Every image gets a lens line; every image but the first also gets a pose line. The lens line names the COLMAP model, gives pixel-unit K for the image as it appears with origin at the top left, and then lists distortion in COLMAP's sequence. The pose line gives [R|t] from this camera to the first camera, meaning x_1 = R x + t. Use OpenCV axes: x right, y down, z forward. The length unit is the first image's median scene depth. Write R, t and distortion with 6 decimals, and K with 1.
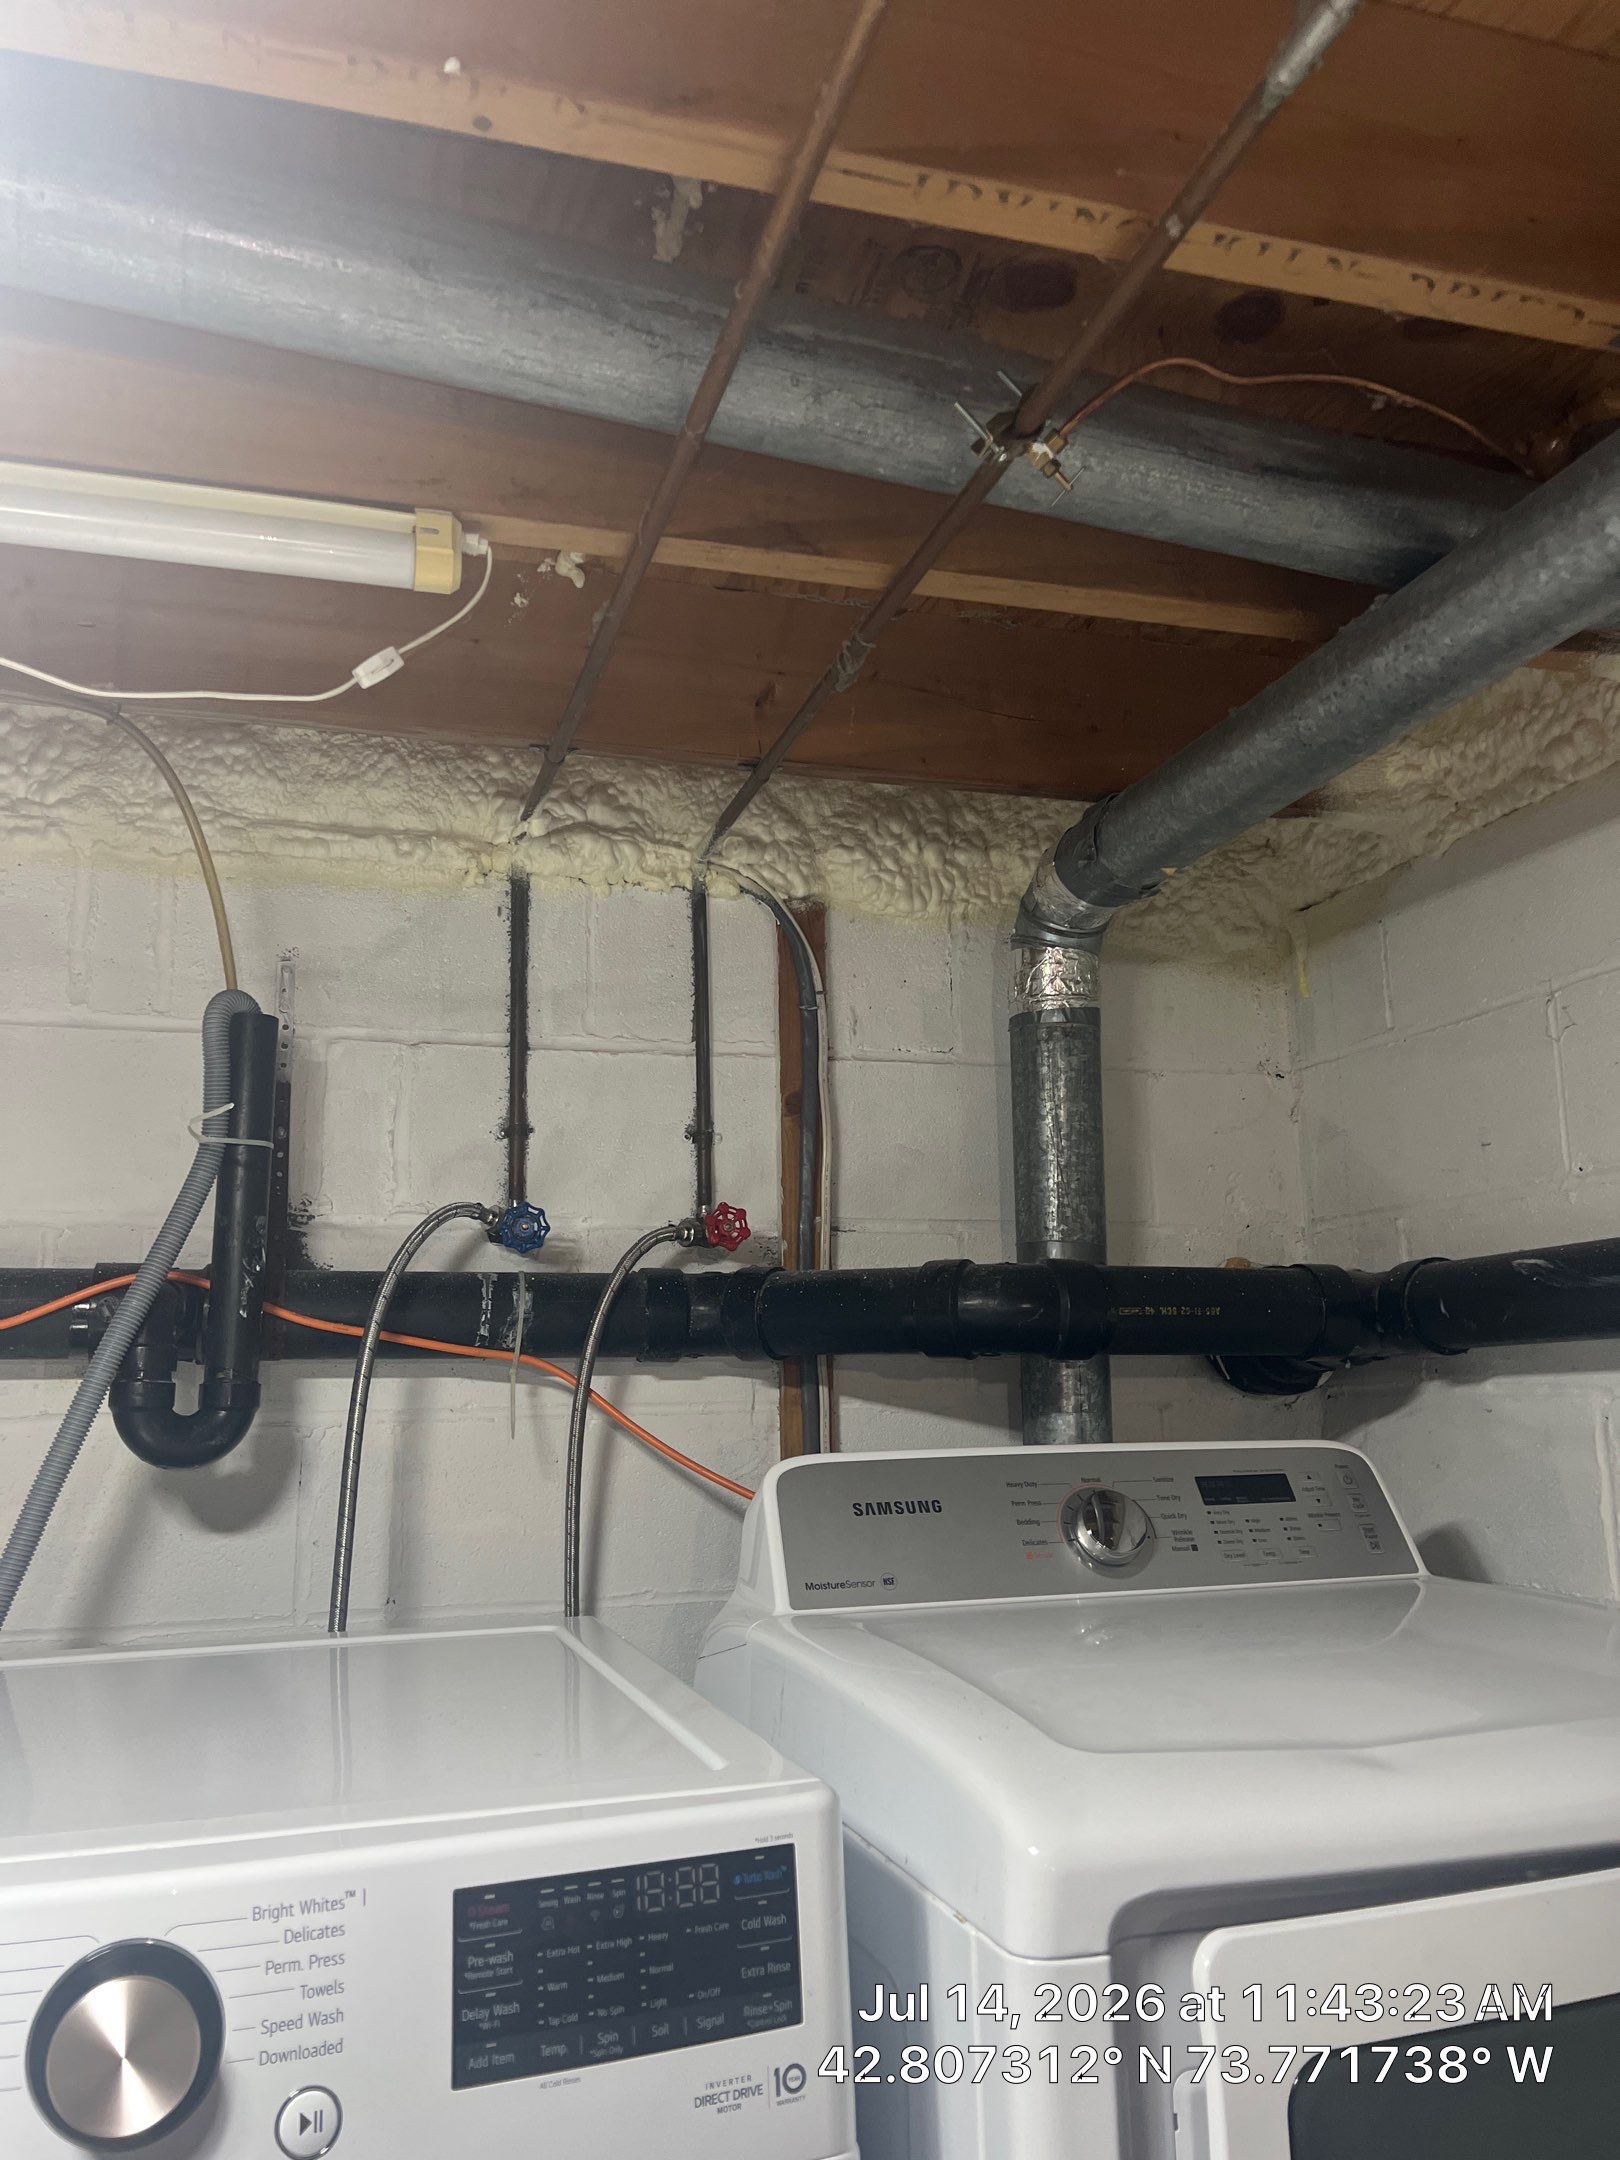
lens RADIAL K [[1613.9, 0, 805.3], [0, 1613.9, 1073.7], [0, 0, 1]] dist [0.006050, -0.001118]
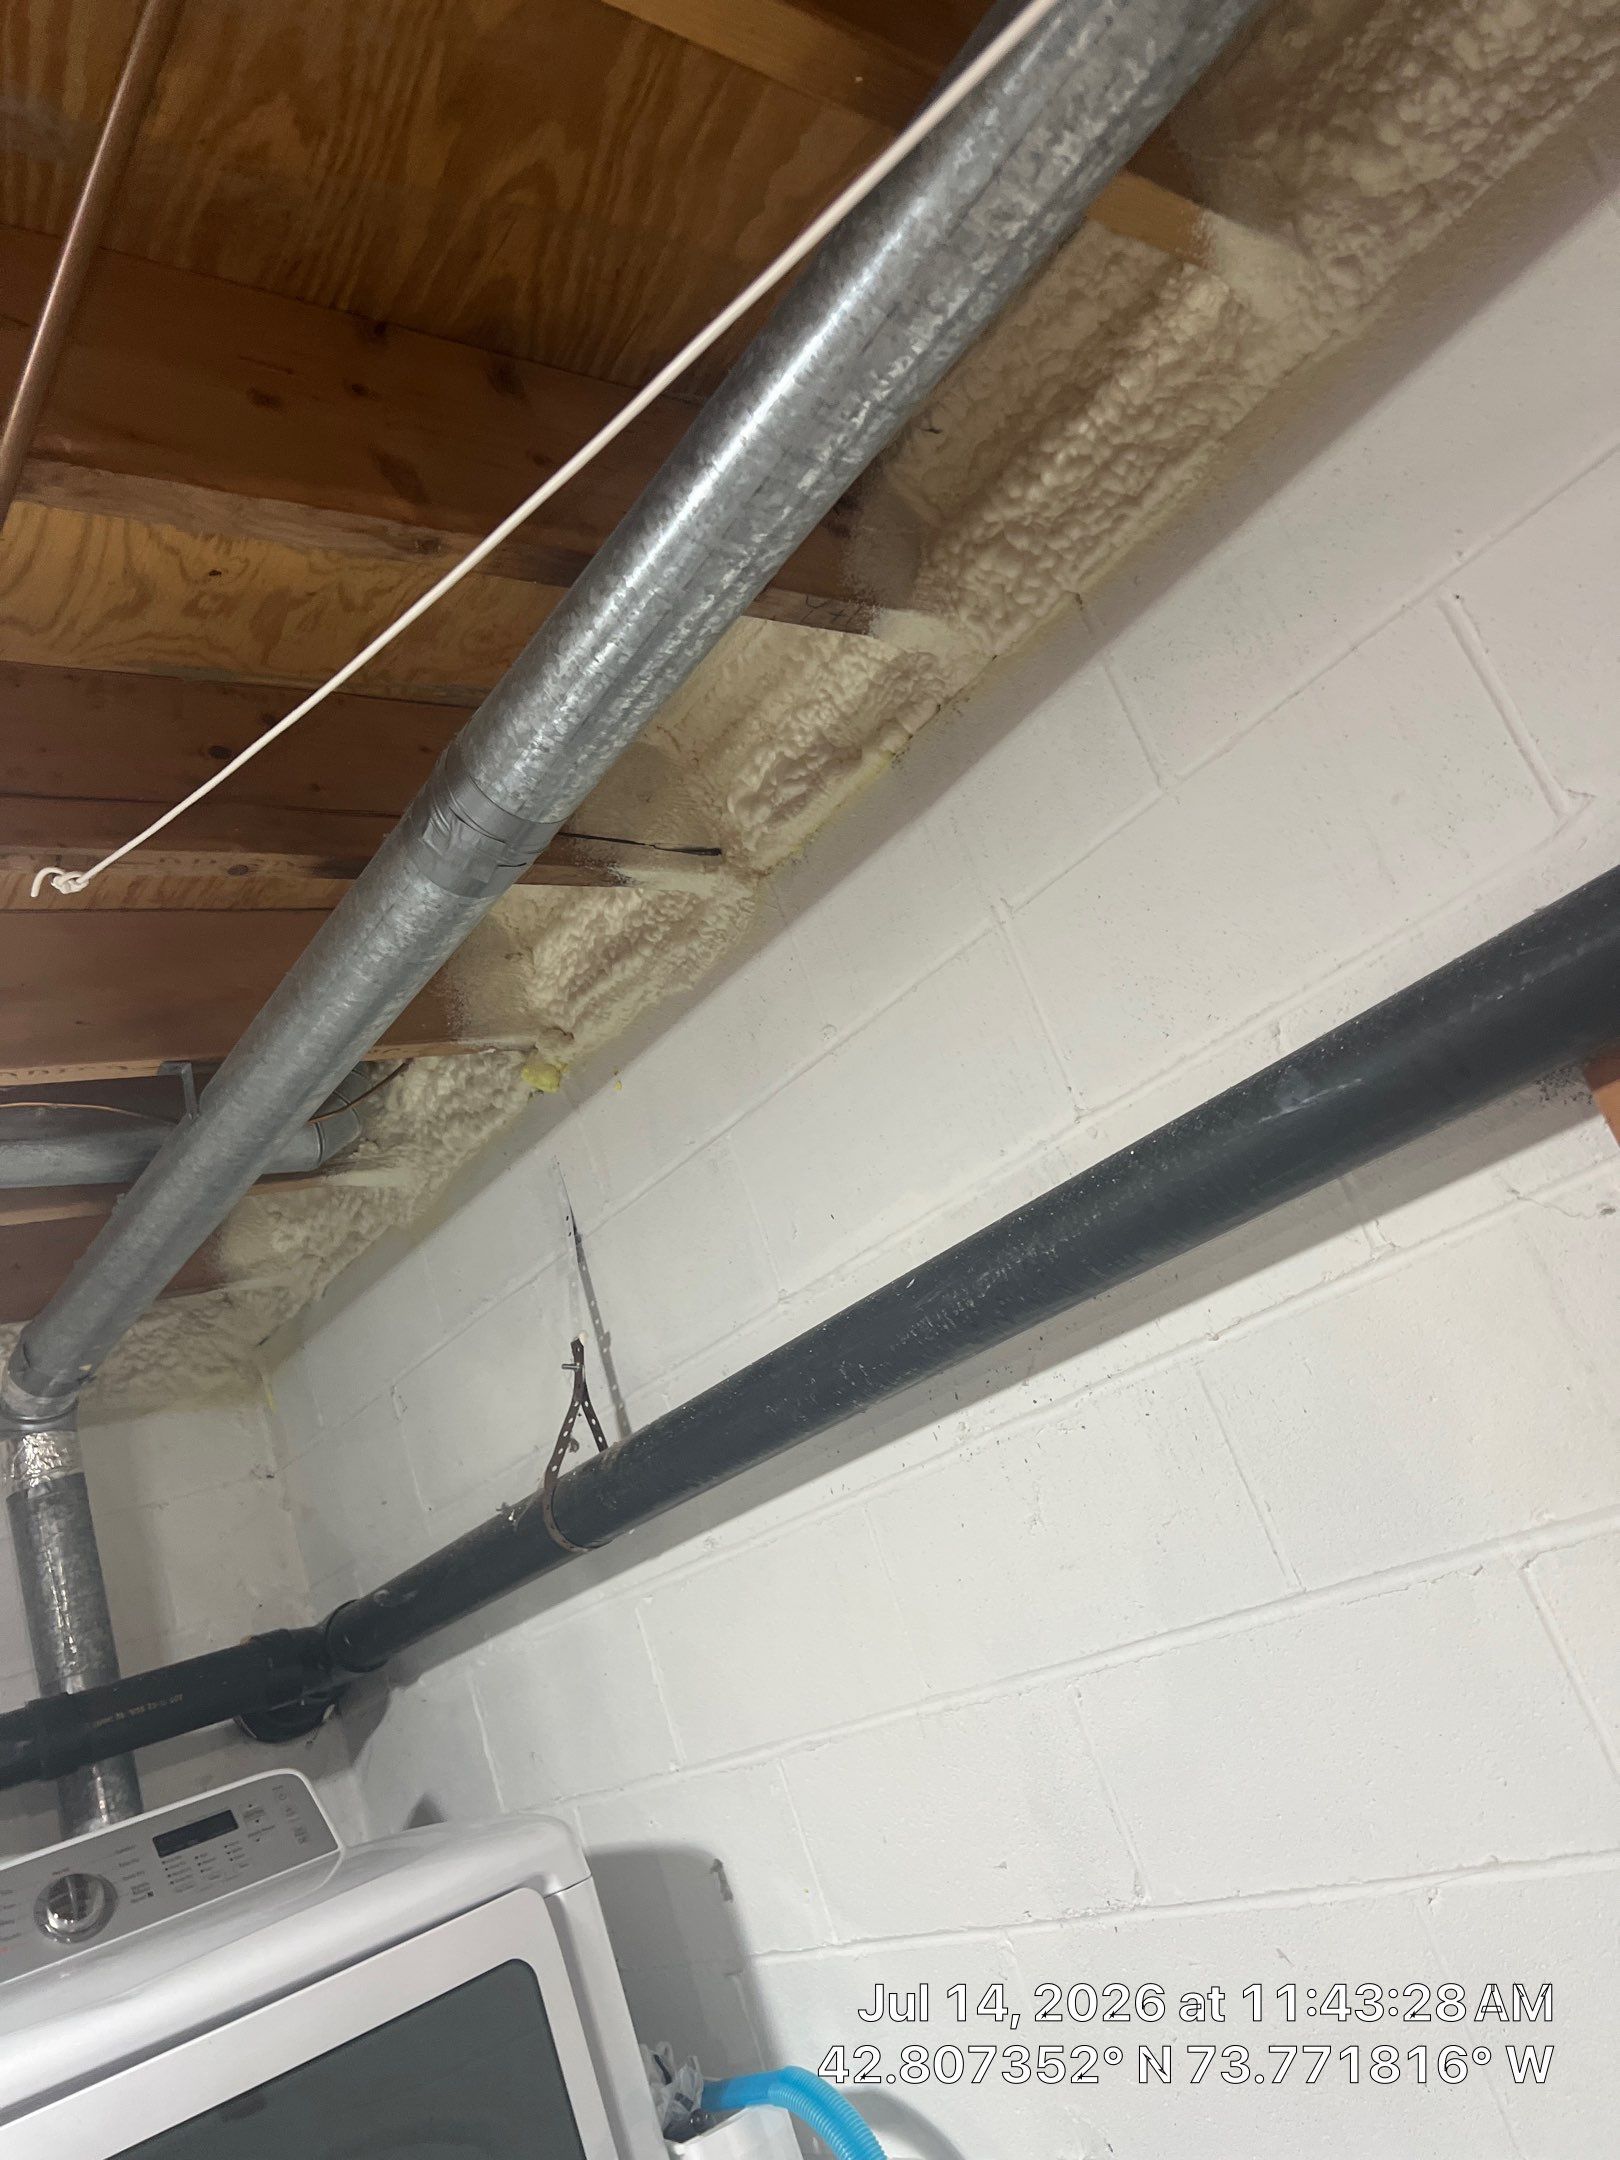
lens RADIAL K [[1613.9, 0, 820.1], [0, 1613.9, 1087.9], [0, 0, 1]] dist [0.006050, -0.001118]
pose [[0.887284, -0.171611, 0.428108, 0.208538], [0.245440, 0.961545, -0.123248, -0.032847], [-0.390495, 0.214431, 0.895284, -0.410209]]
